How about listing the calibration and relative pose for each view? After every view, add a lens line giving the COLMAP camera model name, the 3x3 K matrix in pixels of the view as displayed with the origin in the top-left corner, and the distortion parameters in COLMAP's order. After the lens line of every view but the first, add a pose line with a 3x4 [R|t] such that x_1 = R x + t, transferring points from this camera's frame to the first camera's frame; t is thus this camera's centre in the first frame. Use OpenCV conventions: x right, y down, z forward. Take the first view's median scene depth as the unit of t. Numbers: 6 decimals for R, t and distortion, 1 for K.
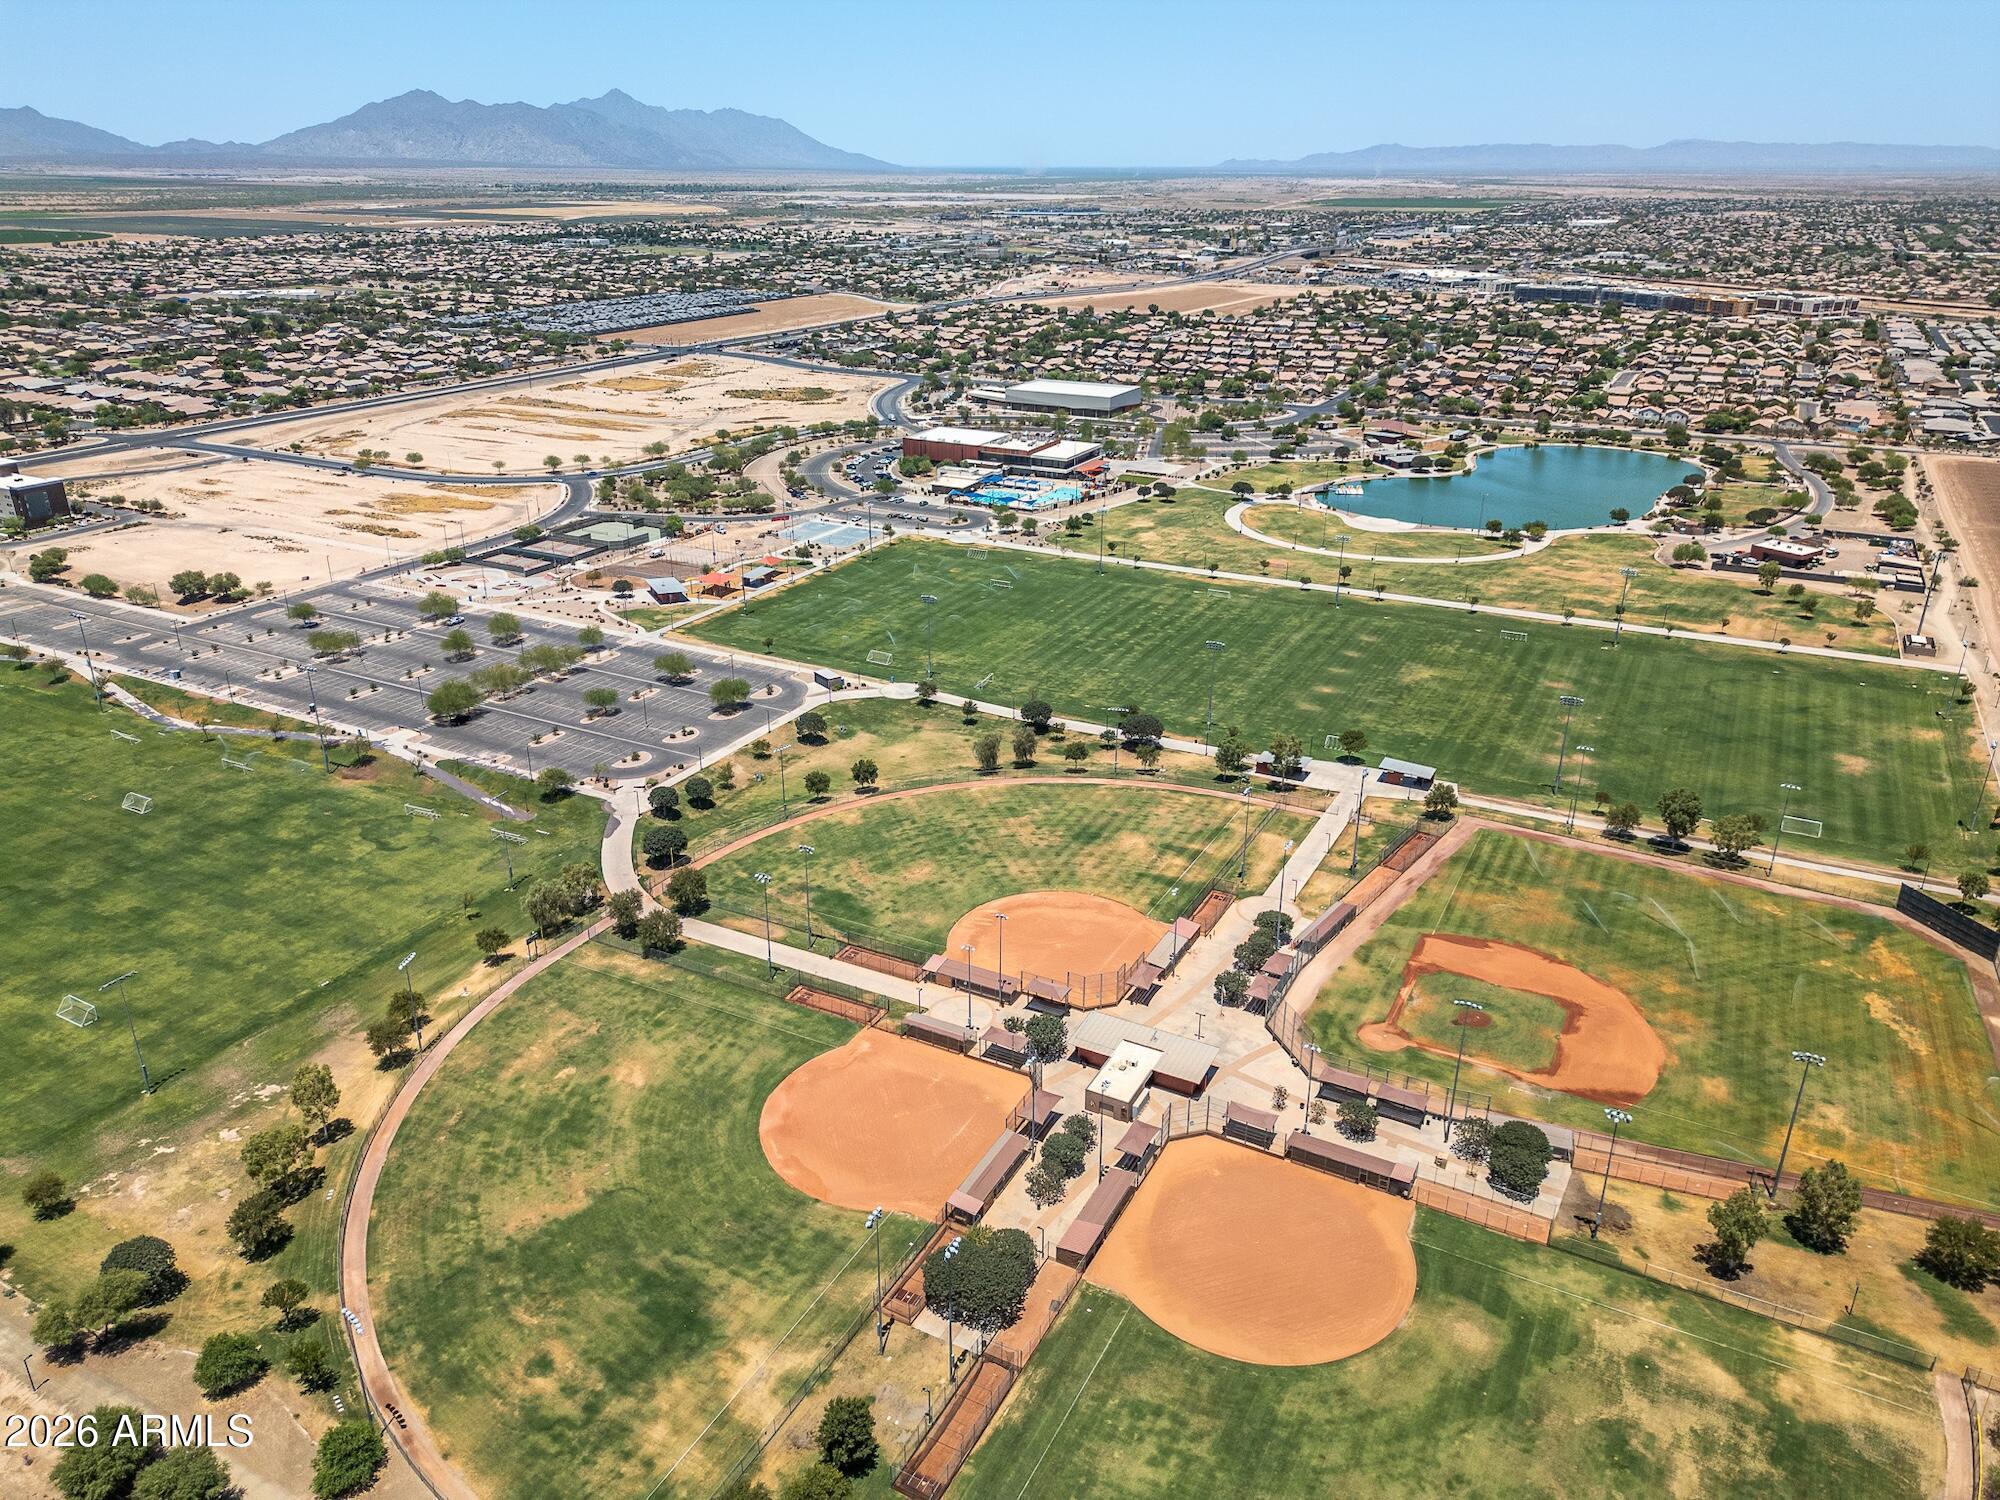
lens RADIAL K [[1399.0, 0, 981.5], [0, 1399.0, 750.4], [0, 0, 1]] dist [0.064321, -0.053633]
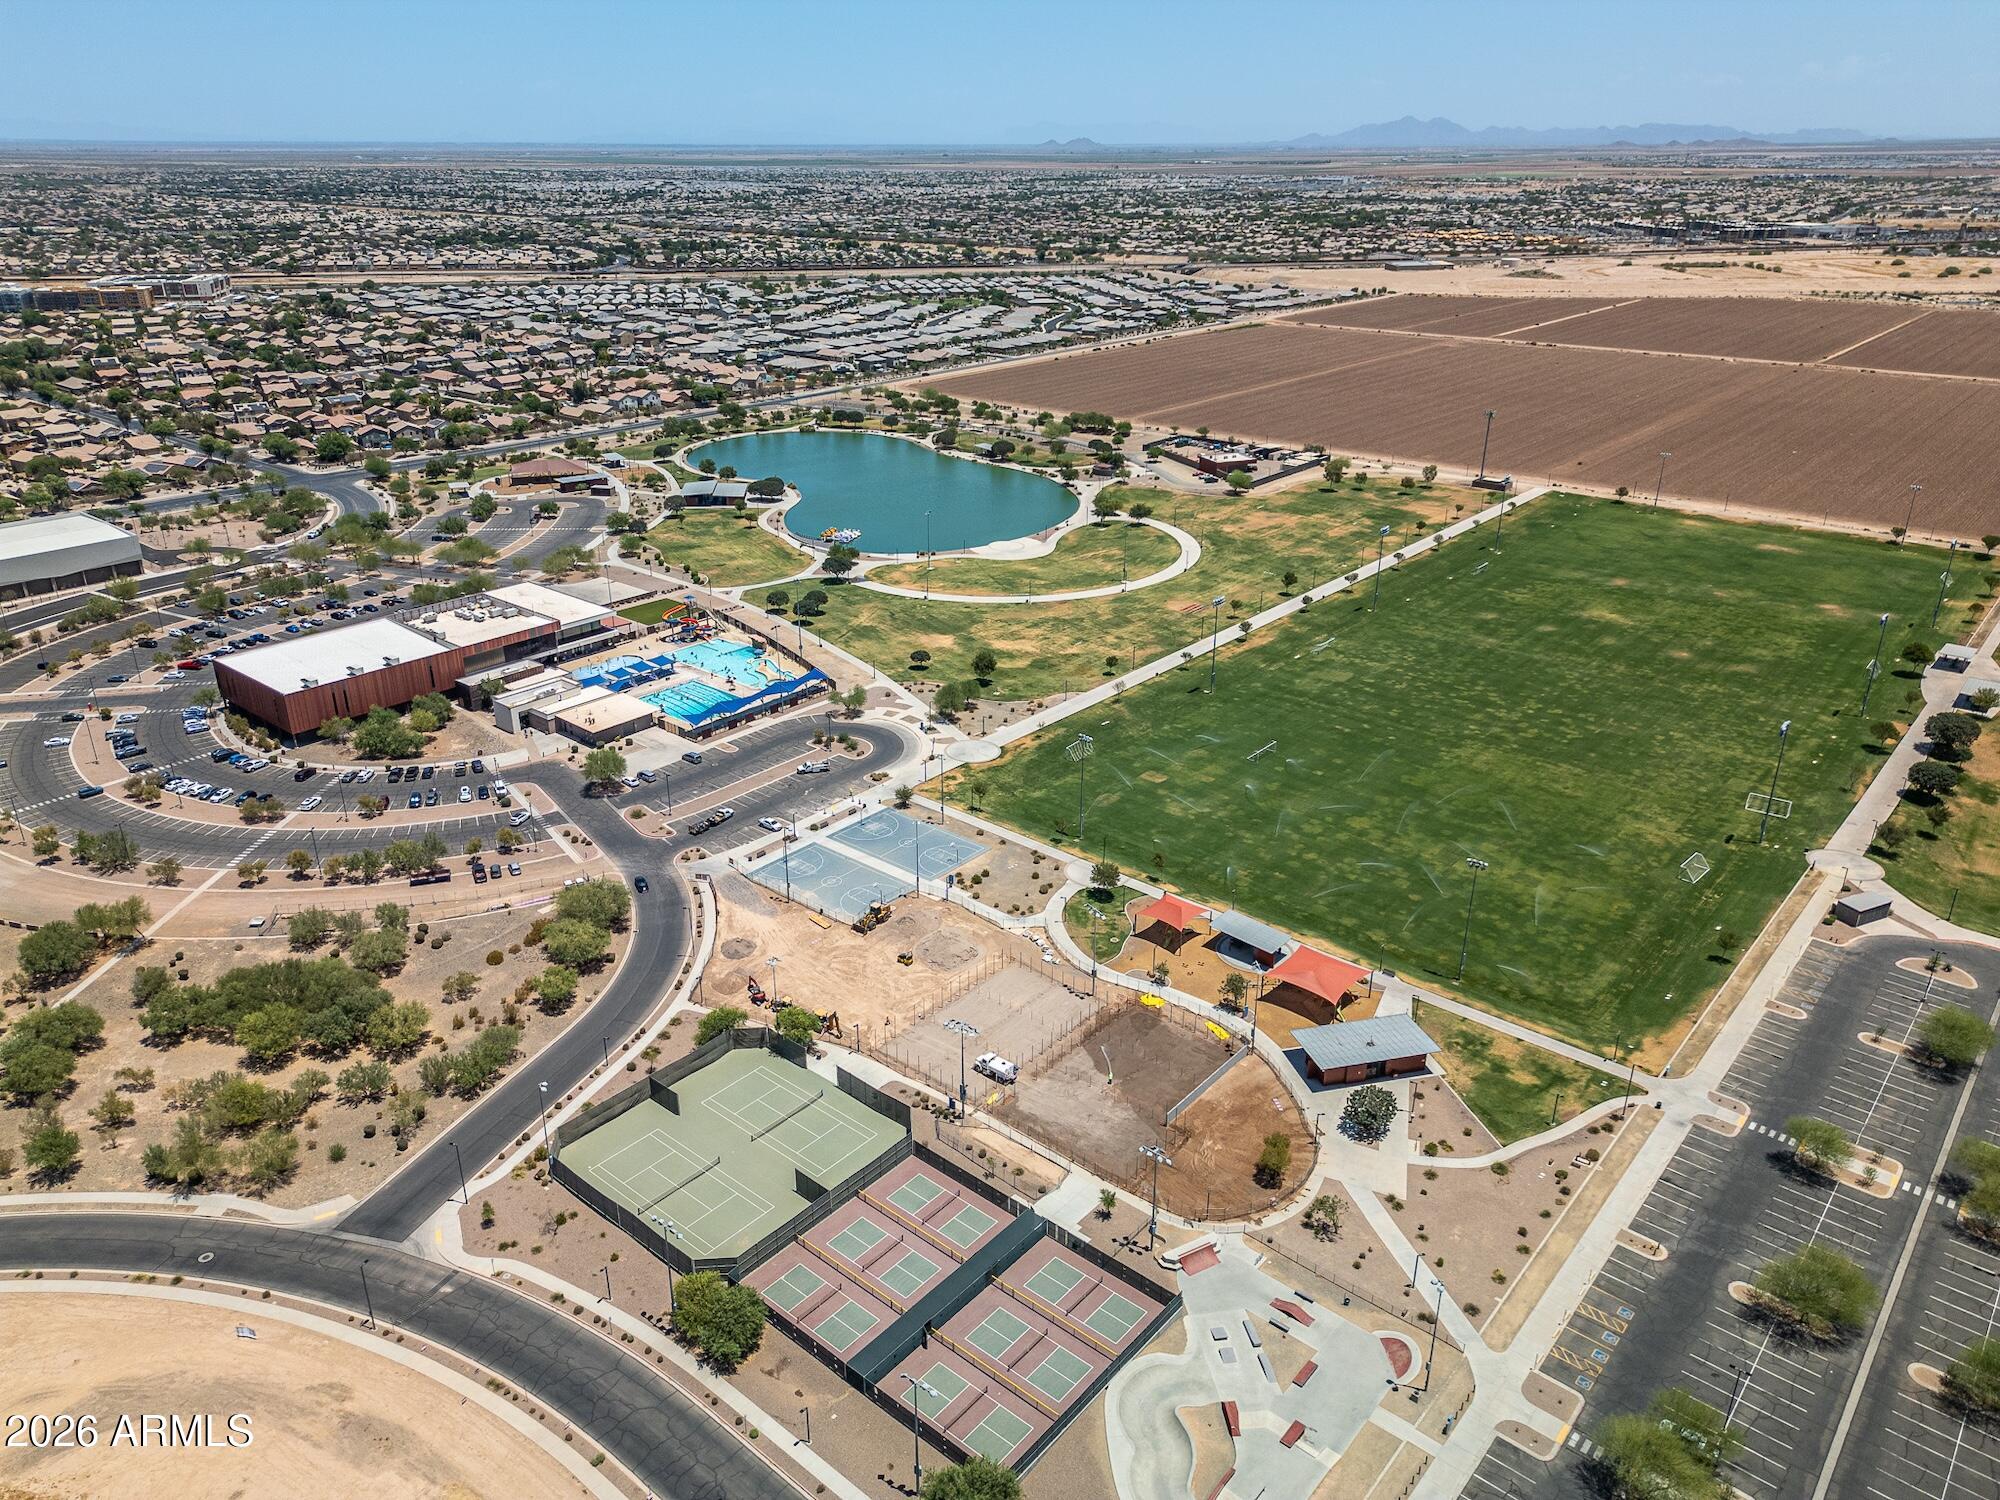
lens RADIAL K [[1402.5, 0, 994.2], [0, 1402.5, 753.1], [0, 0, 1]] dist [0.064955, -0.059995]
pose [[0.208781, -0.392794, 0.895613, -0.275137], [0.379205, 0.876663, 0.296085, -0.167569], [-0.901451, 0.277804, 0.331980, 0.429158]]
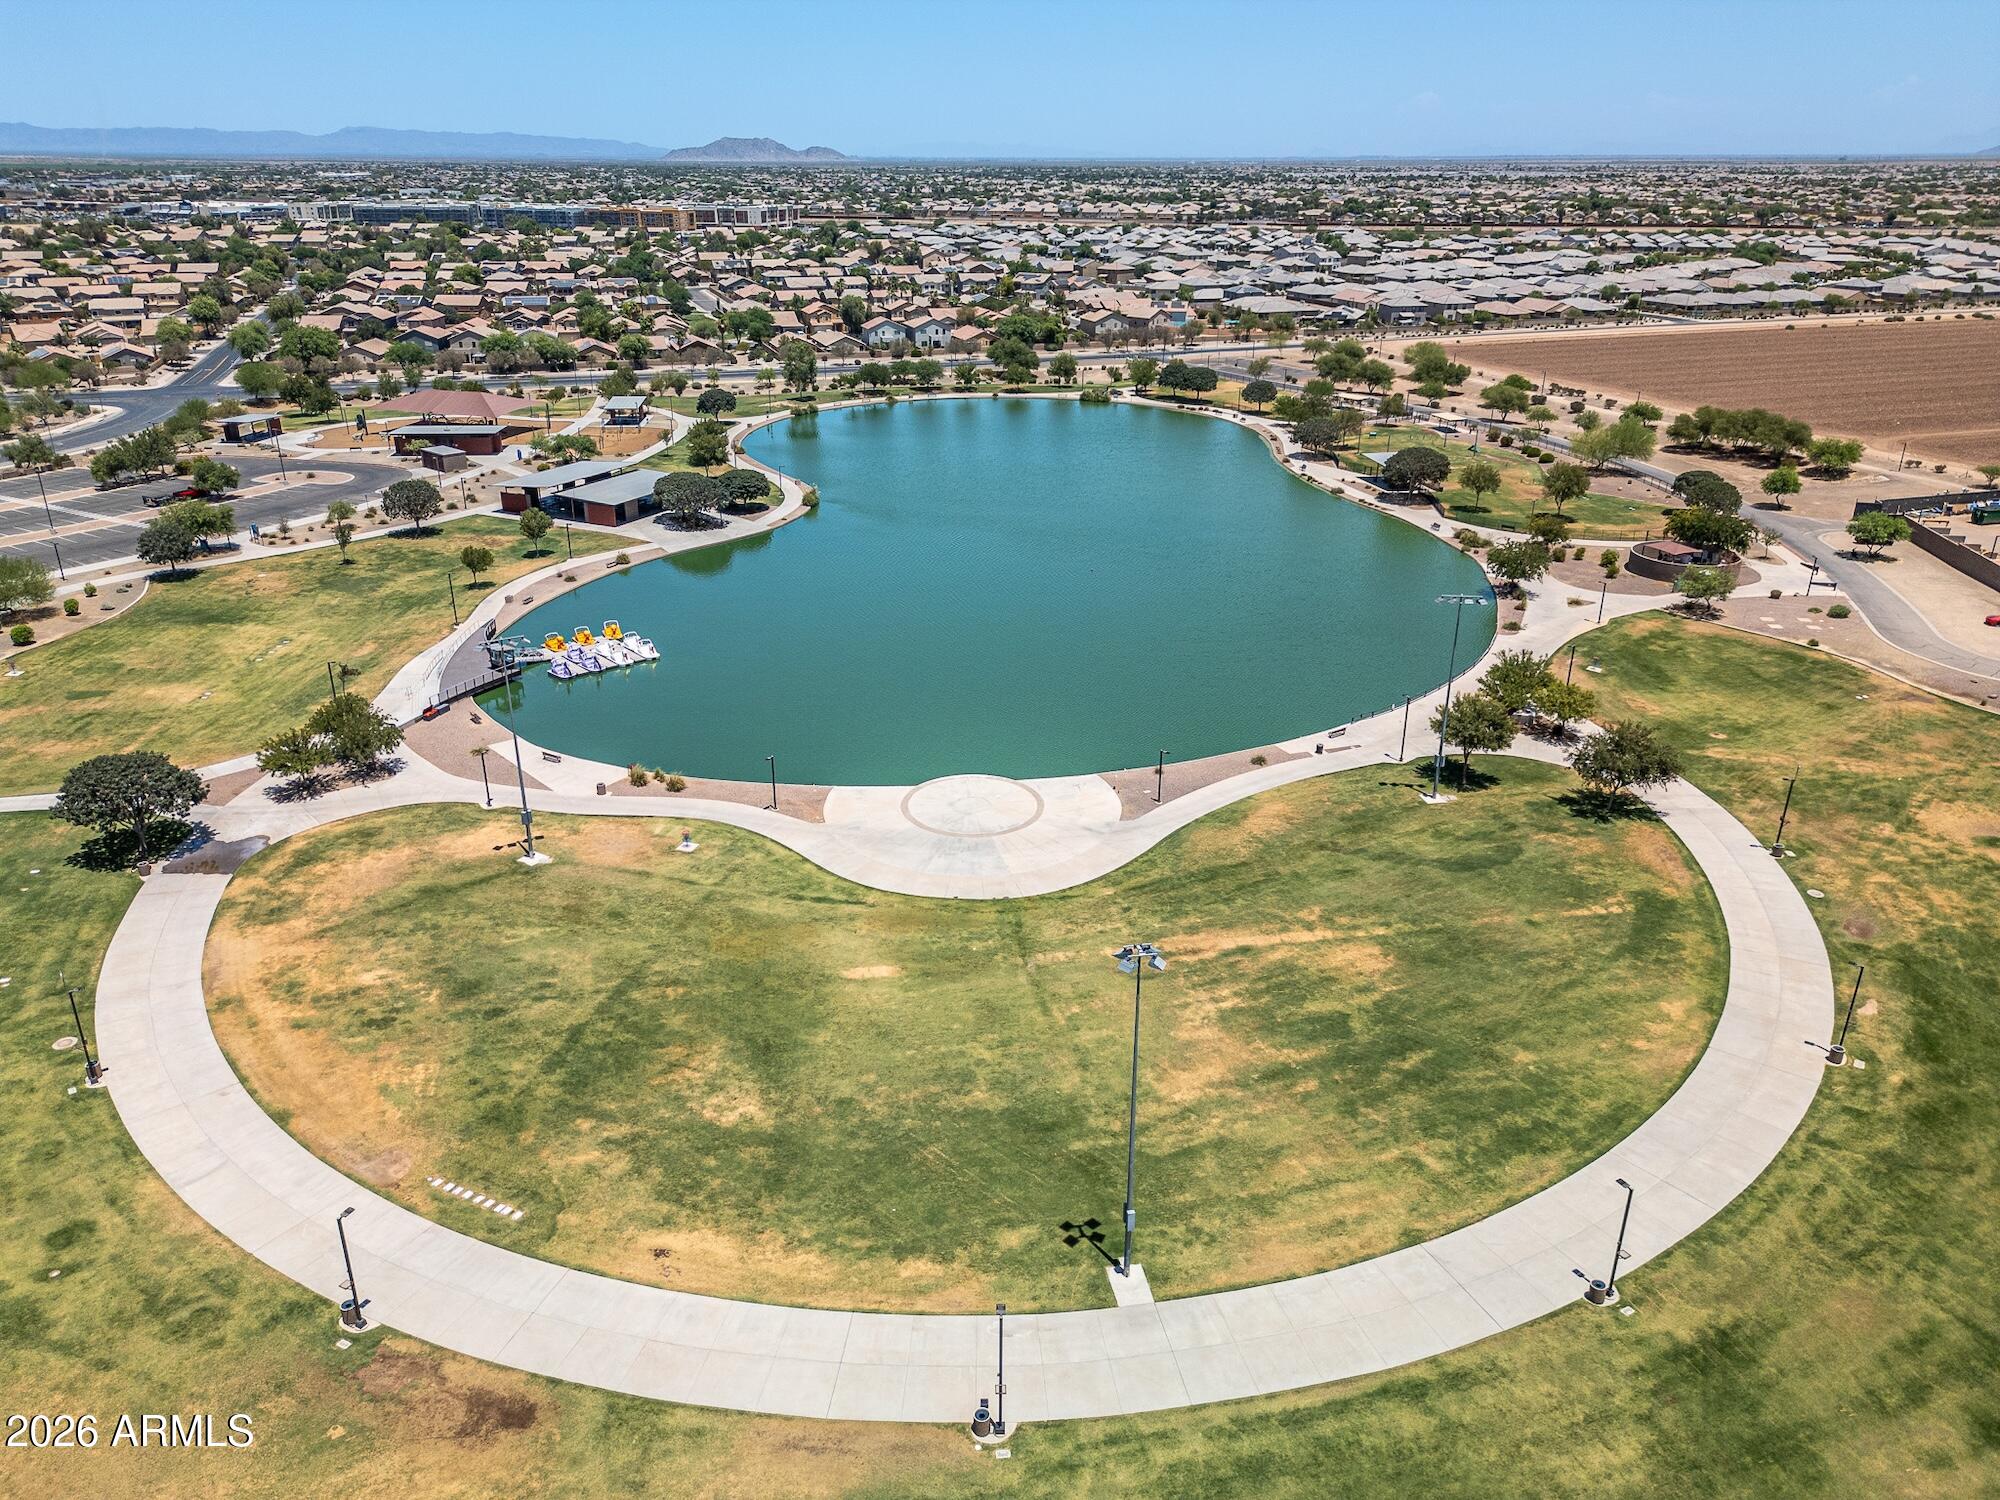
lens RADIAL K [[1402.5, 0, 994.2], [0, 1402.5, 753.1], [0, 0, 1]] dist [0.064955, -0.059995]
pose [[0.682735, -0.286009, 0.672363, 0.083624], [0.282279, 0.952006, 0.118330, -0.107766], [-0.673937, 0.109006, 0.730703, 0.470638]]
